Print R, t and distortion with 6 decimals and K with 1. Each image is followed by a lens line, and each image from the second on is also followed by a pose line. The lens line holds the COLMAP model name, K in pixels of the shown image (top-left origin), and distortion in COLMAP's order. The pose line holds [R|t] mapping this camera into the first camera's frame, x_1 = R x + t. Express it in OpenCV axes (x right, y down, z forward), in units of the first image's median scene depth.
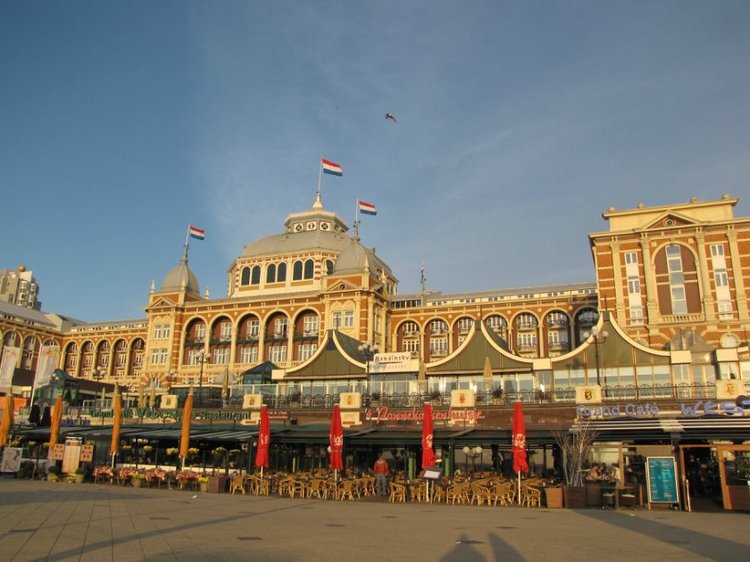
lens RADIAL K [[626.2, 0, 378.1], [0, 626.2, 283.4], [0, 0, 1]] dist [-0.138343, 0.081979]
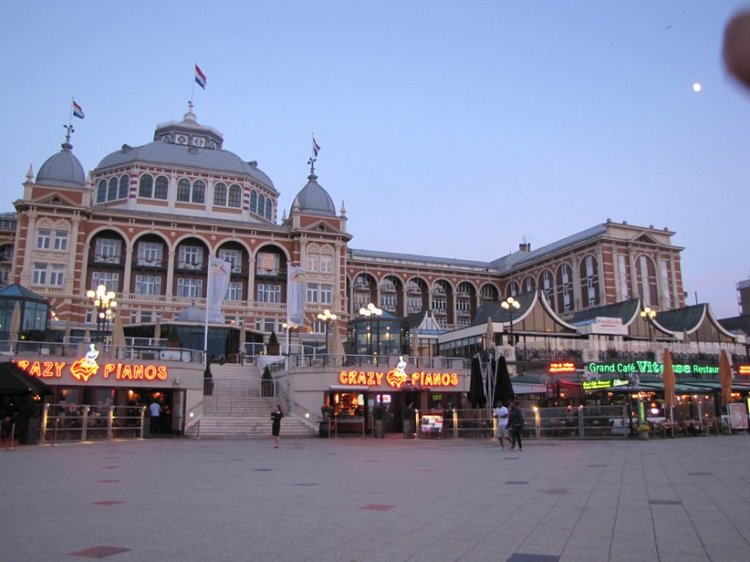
lens RADIAL K [[626.2, 0, 377.5], [0, 626.2, 268.4], [0, 0, 1]] dist [-0.138343, 0.081979]
pose [[0.709965, 0.131581, 0.691835, -0.565921], [-0.172288, 0.984990, -0.010534, 0.053033], [-0.682837, -0.111716, 0.721979, 0.231400]]
